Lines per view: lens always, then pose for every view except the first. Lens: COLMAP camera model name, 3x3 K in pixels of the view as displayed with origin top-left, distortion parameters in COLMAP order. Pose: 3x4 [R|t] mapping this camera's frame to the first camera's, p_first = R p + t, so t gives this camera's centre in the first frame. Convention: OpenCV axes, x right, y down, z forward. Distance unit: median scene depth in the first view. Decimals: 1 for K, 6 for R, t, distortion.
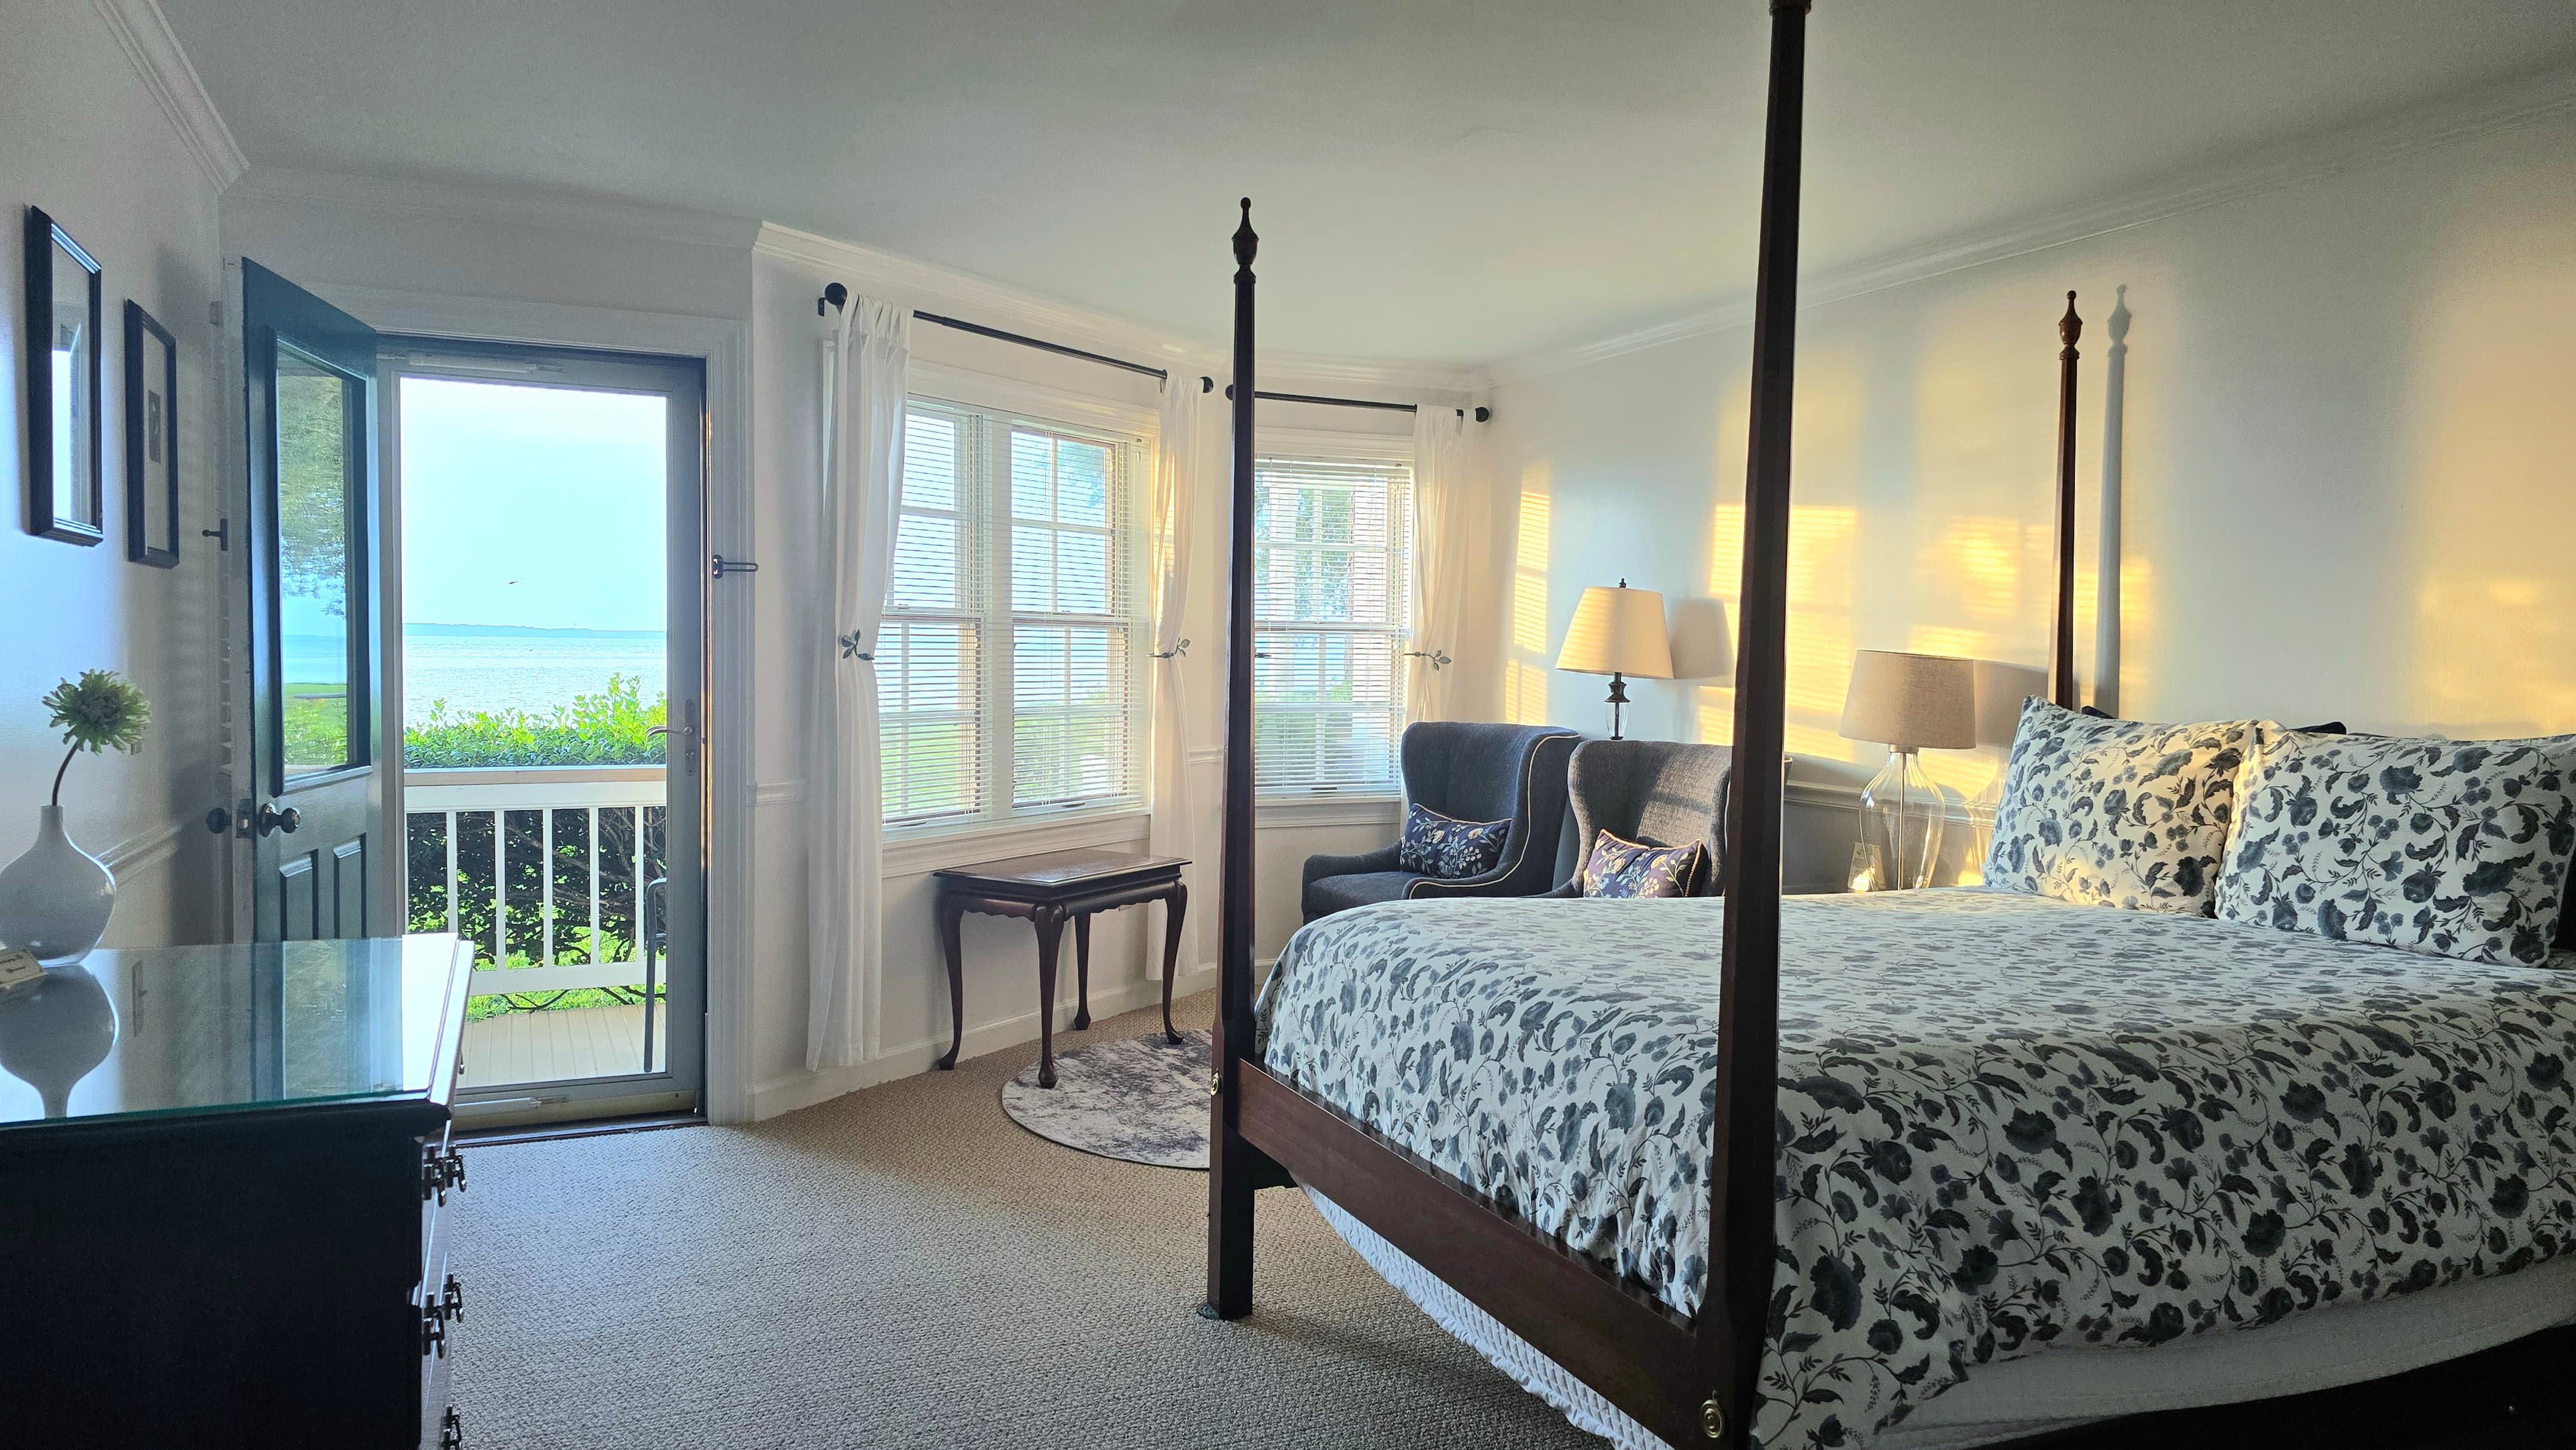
lens RADIAL K [[1729.9, 0, 1282.2], [0, 1729.9, 713.5], [0, 0, 1]] dist [0.091660, -0.102755]
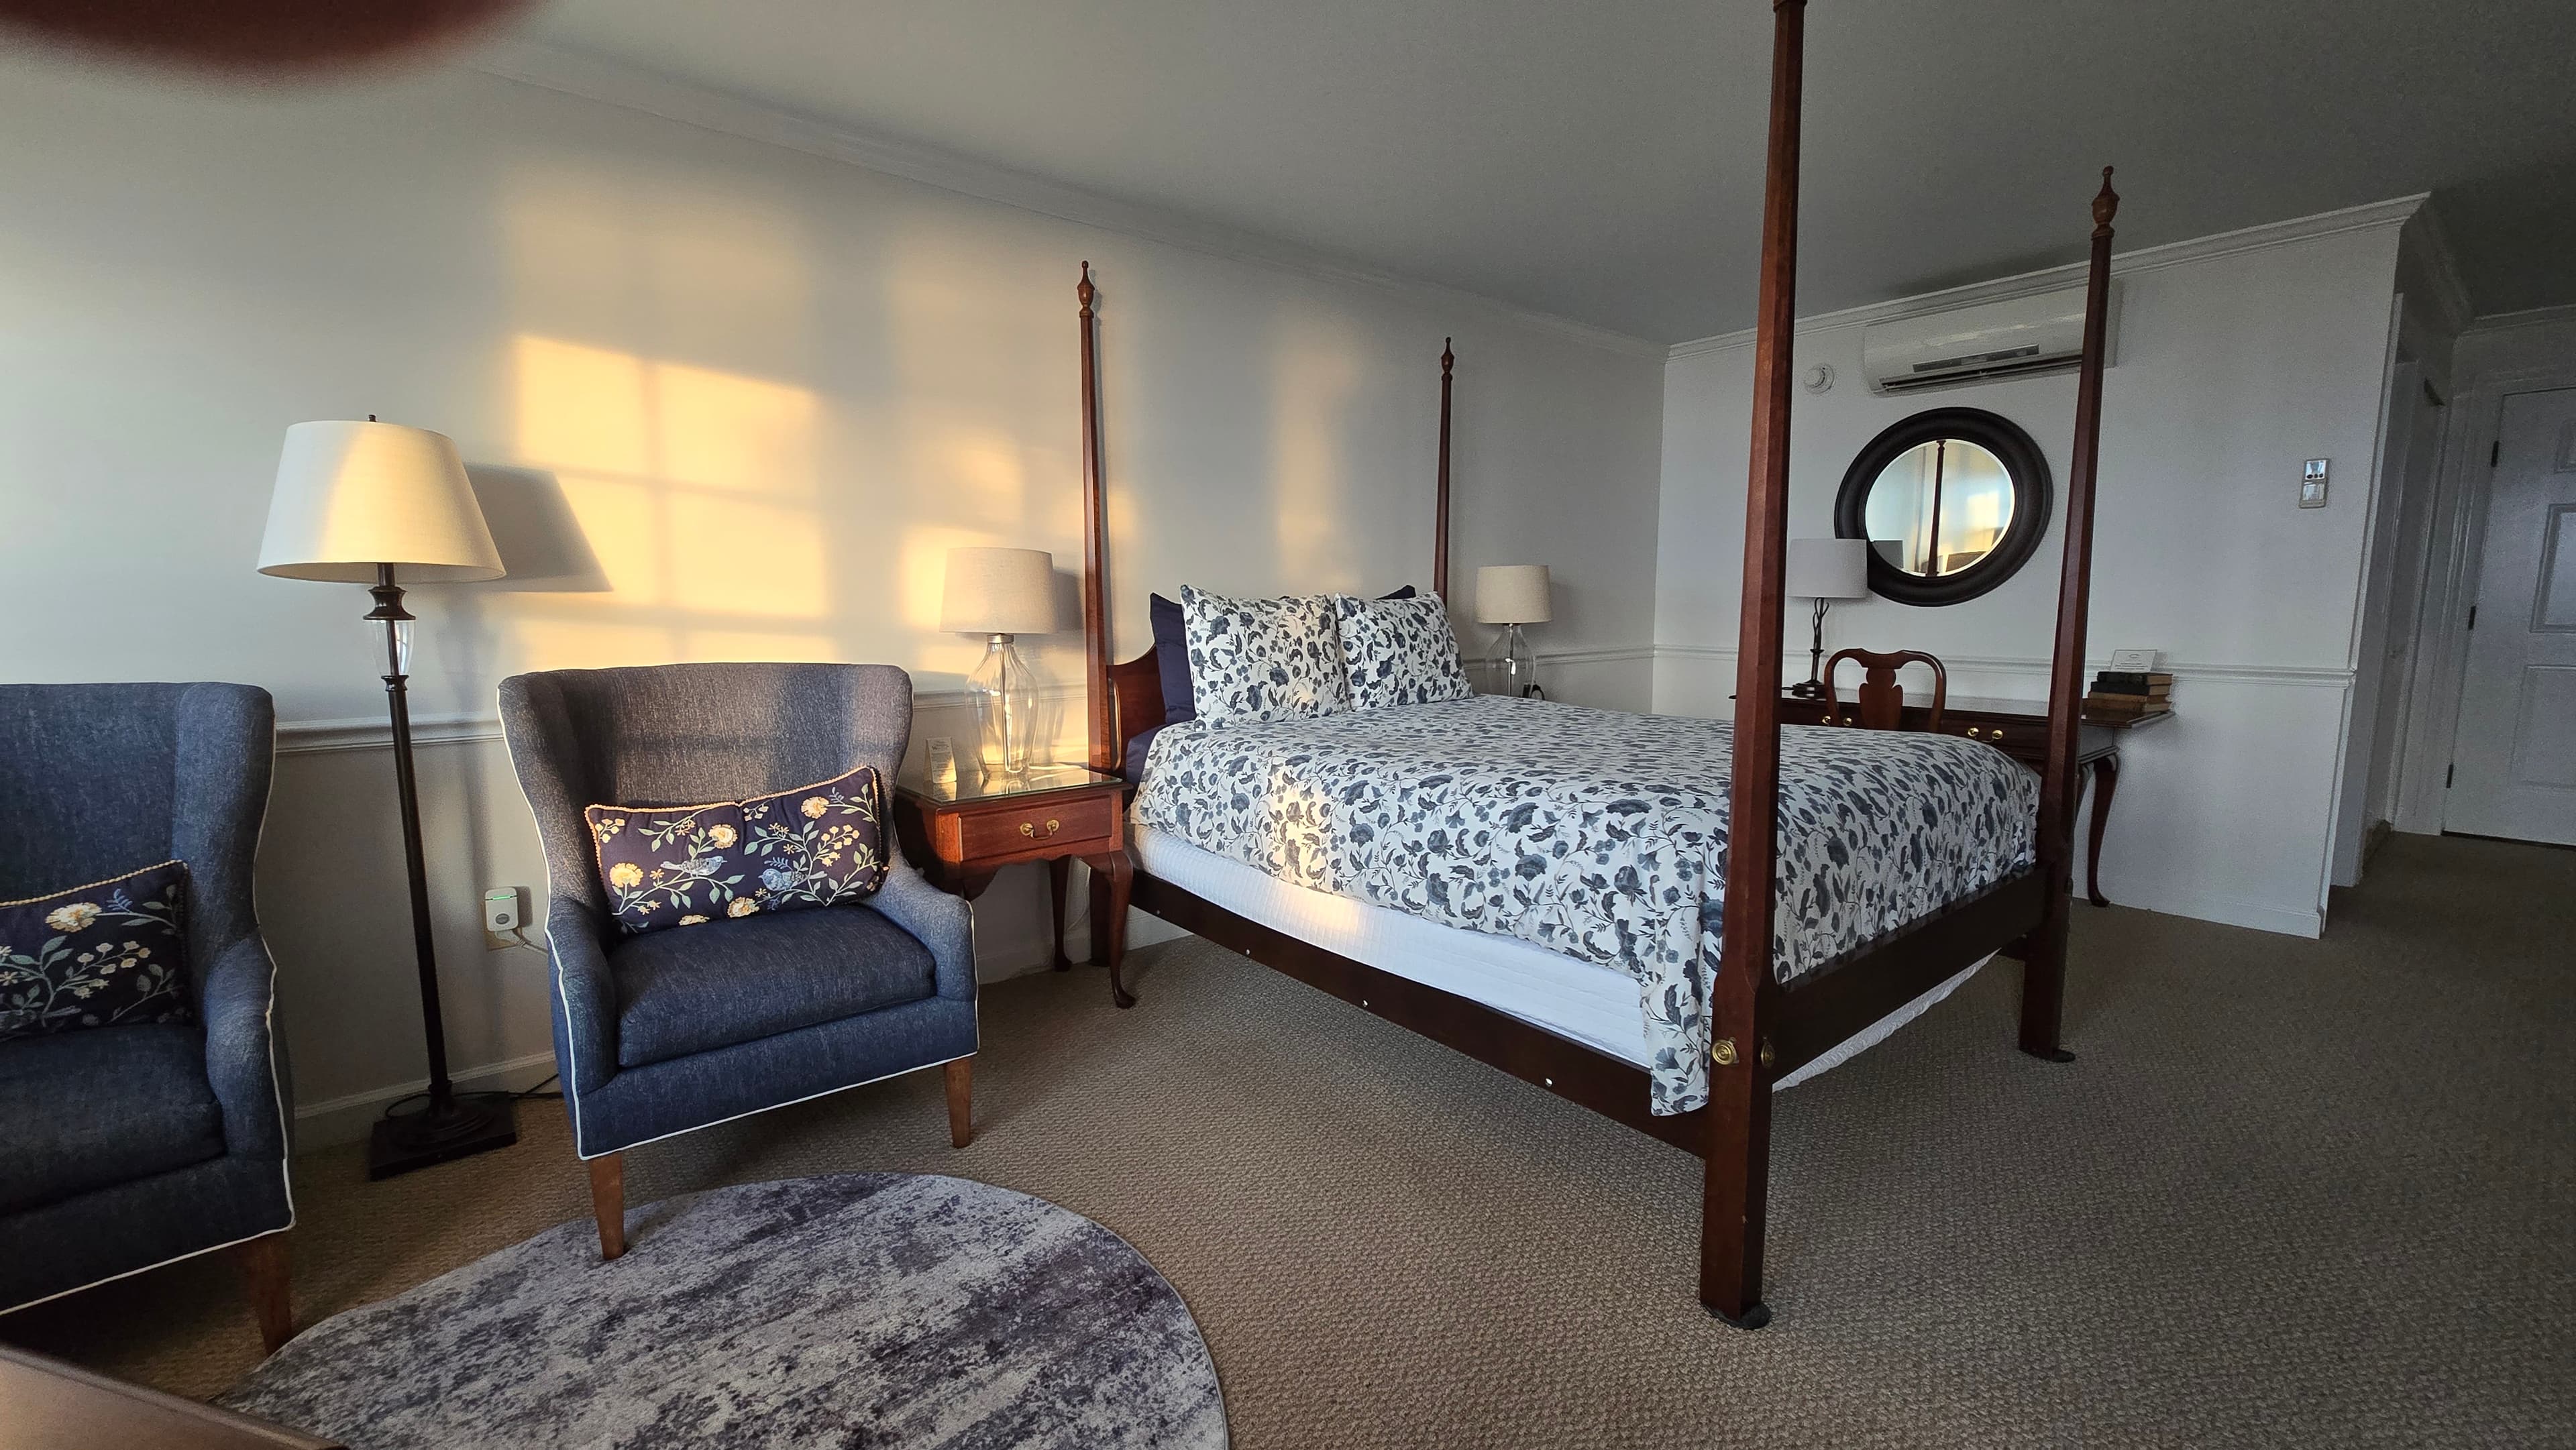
lens RADIAL K [[1052.7, 0, 1279.7], [0, 1052.7, 729.6], [0, 0, 1]] dist [-0.002377, -0.000462]
pose [[-0.263199, -0.132045, 0.955662, -0.361112], [0.038893, 0.988331, 0.147270, -0.015433], [-0.963957, 0.075930, -0.254992, 1.115918]]
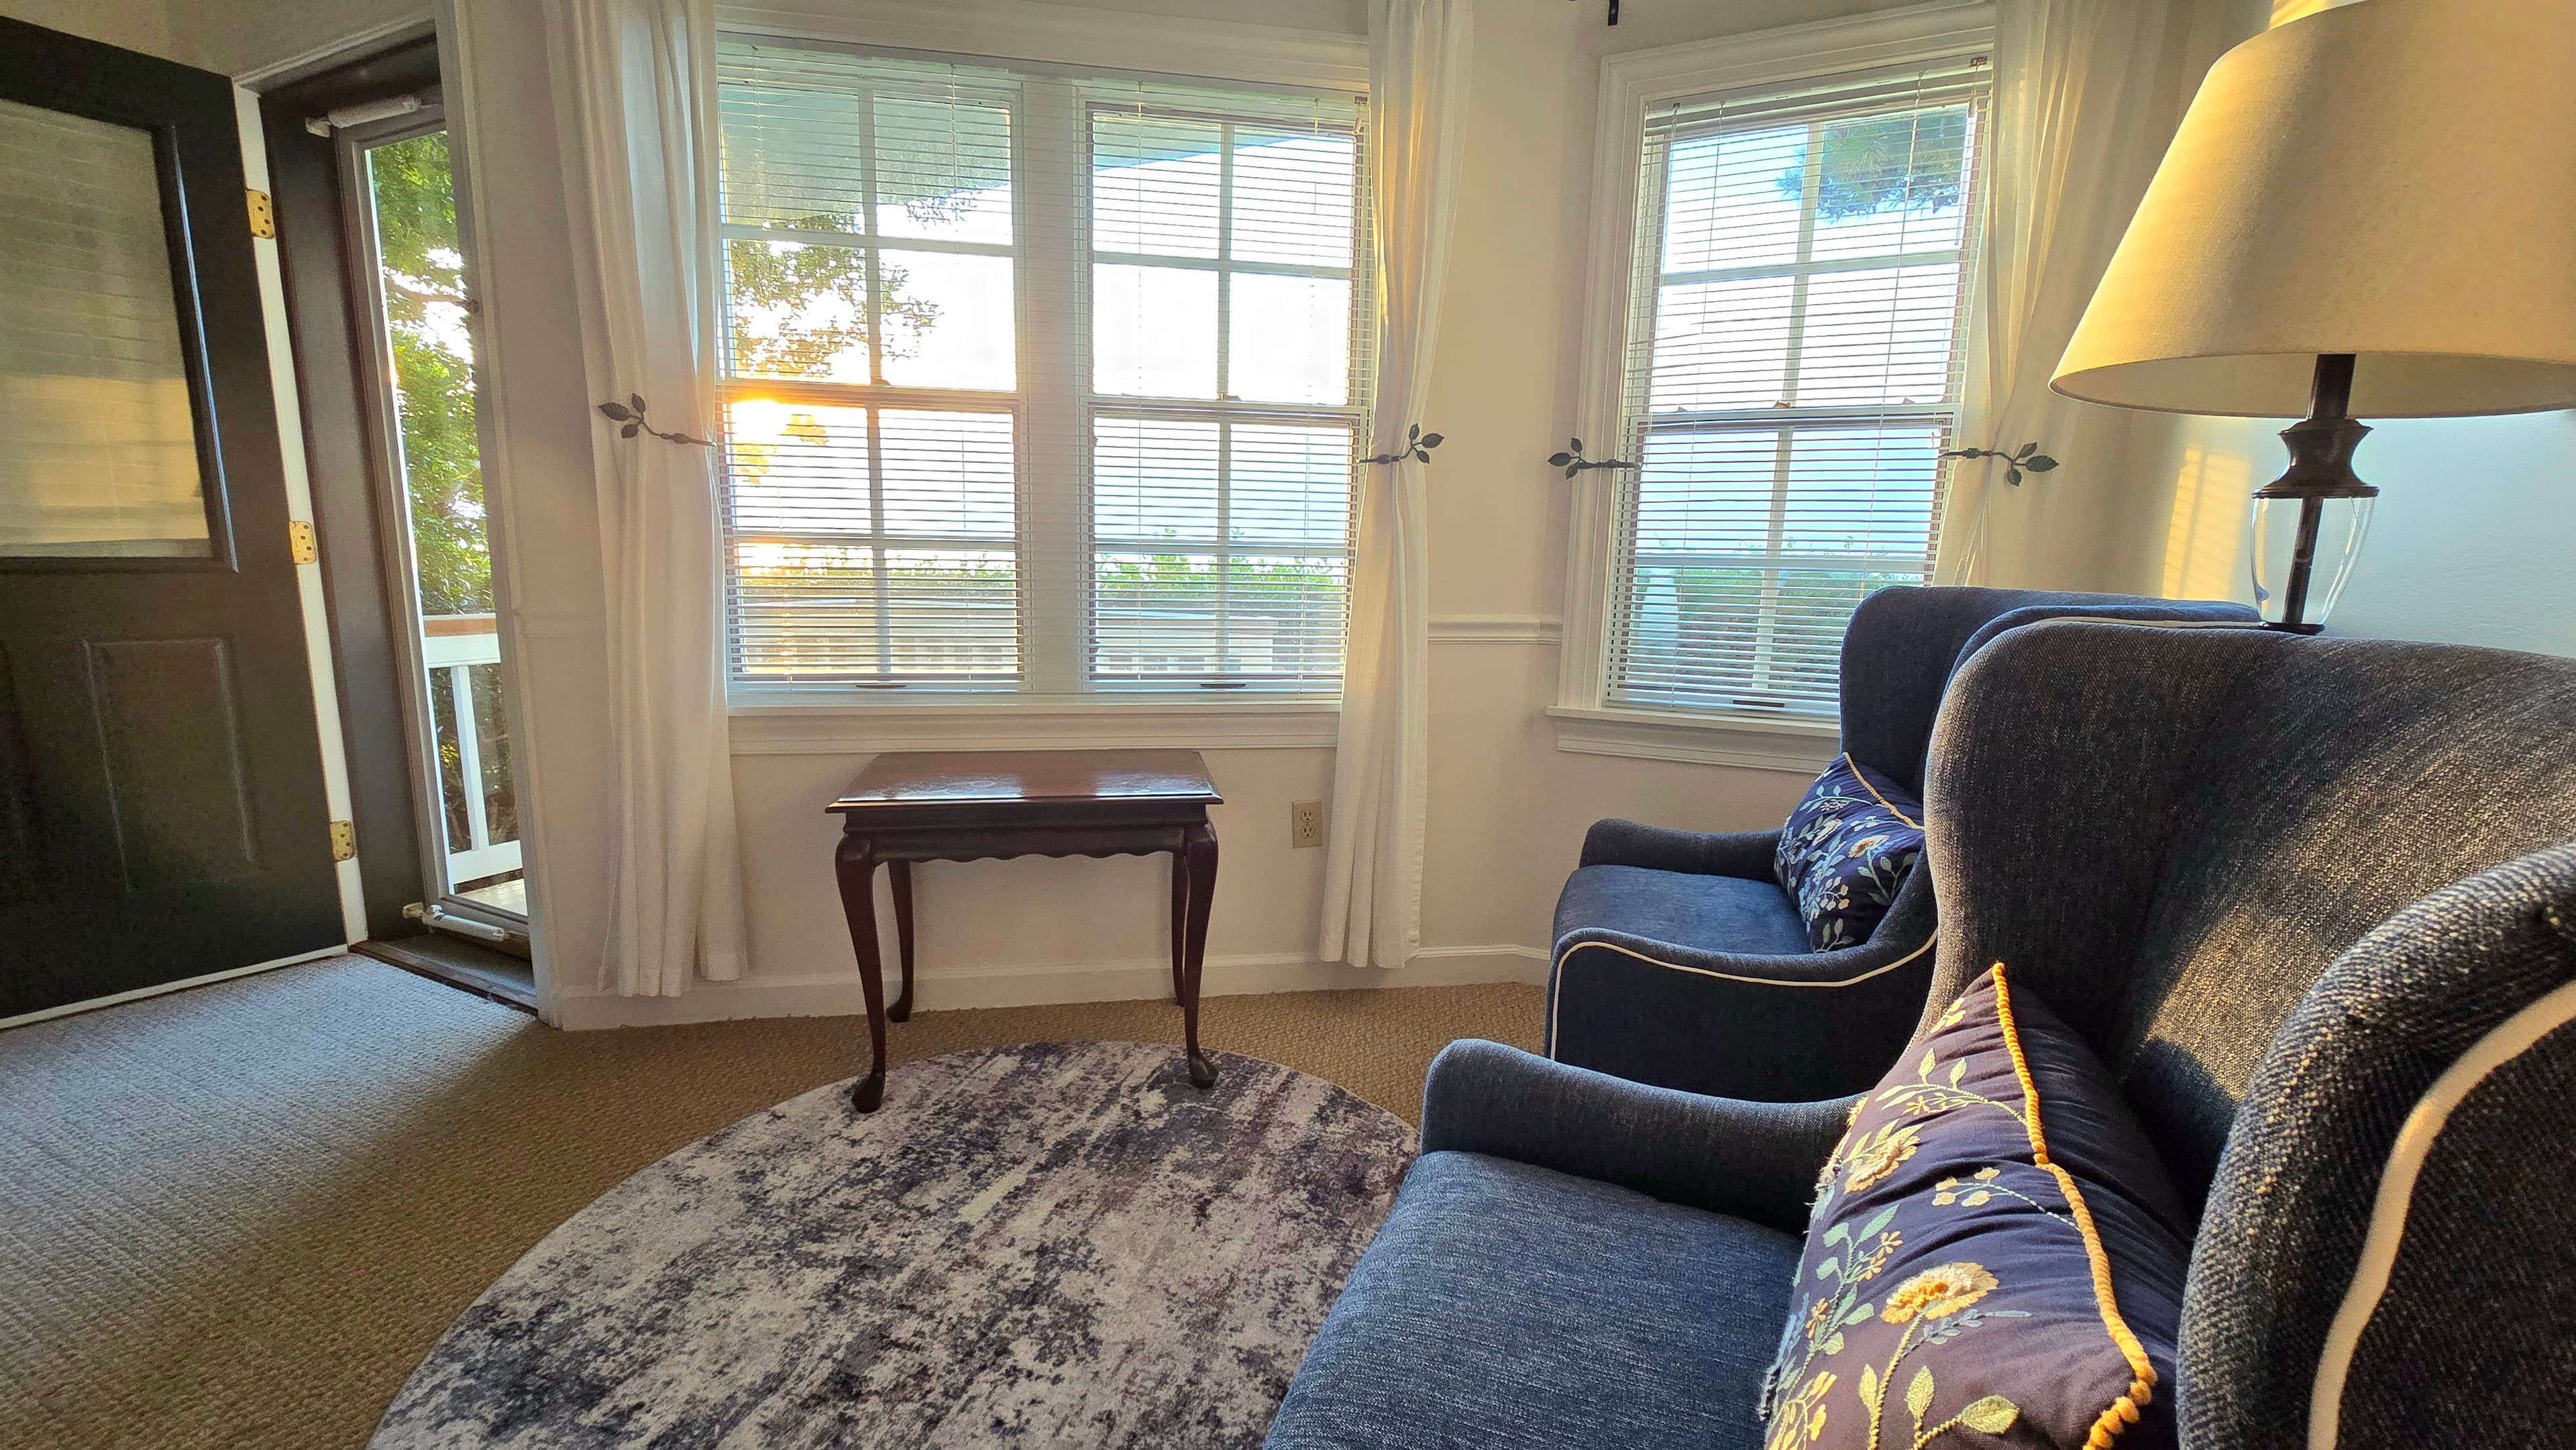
lens RADIAL K [[1052.7, 0, 1279.7], [0, 1052.7, 729.6], [0, 0, 1]] dist [-0.002377, -0.000462]
pose [[0.664008, 0.125285, -0.737155, 0.297238], [-0.042833, 0.990617, 0.129780, 0.021506], [0.746498, -0.054600, 0.663144, 1.075812]]
